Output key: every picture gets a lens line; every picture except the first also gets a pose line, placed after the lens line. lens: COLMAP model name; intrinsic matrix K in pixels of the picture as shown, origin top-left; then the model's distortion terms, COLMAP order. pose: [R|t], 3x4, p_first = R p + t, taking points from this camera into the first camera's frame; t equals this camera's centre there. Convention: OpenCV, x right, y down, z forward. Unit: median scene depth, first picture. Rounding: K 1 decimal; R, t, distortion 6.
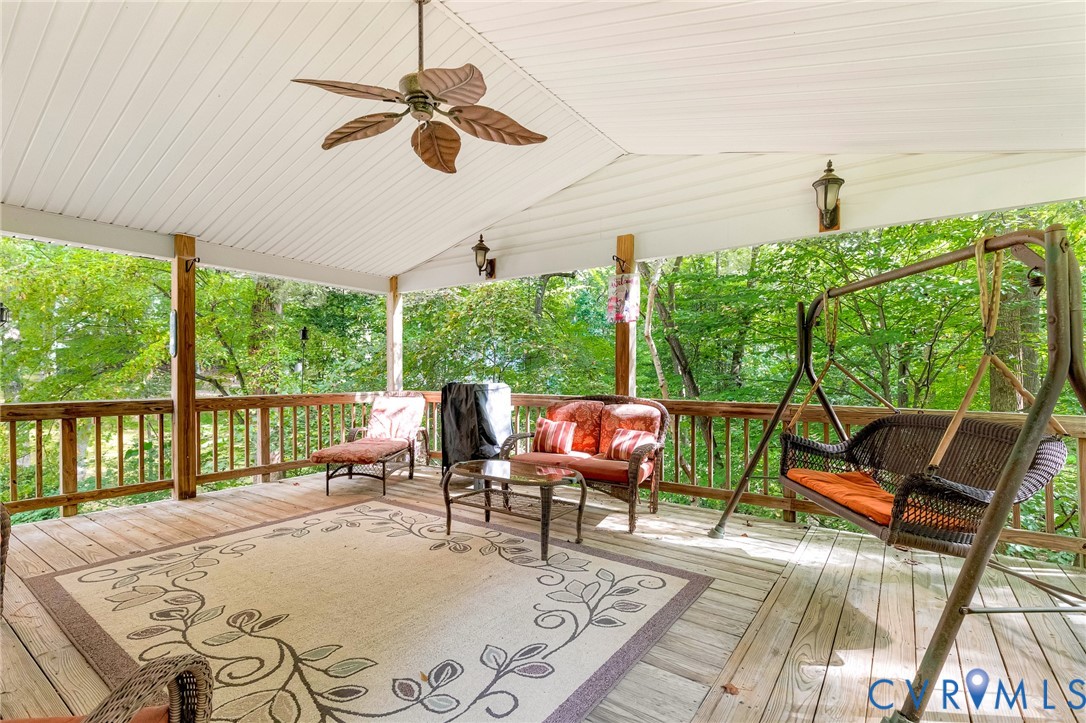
lens RADIAL K [[513.6, 0, 541.2], [0, 513.6, 379.7], [0, 0, 1]] dist [-0.001689, -0.000593]
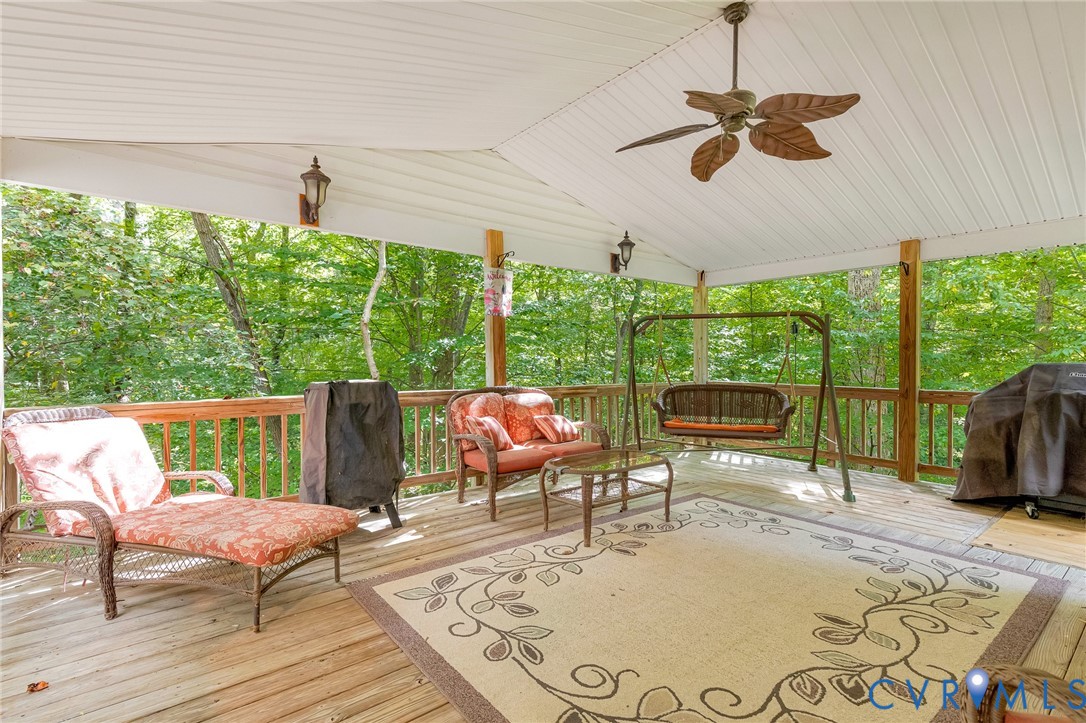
lens RADIAL K [[518.0, 0, 540.7], [0, 518.0, 368.3], [0, 0, 1]] dist [0.010565, 0.000360]
pose [[0.263774, -0.016571, 0.964442, -1.131490], [0.012524, 0.999827, 0.013754, -0.025295], [-0.964503, 0.008451, 0.263936, 0.881103]]
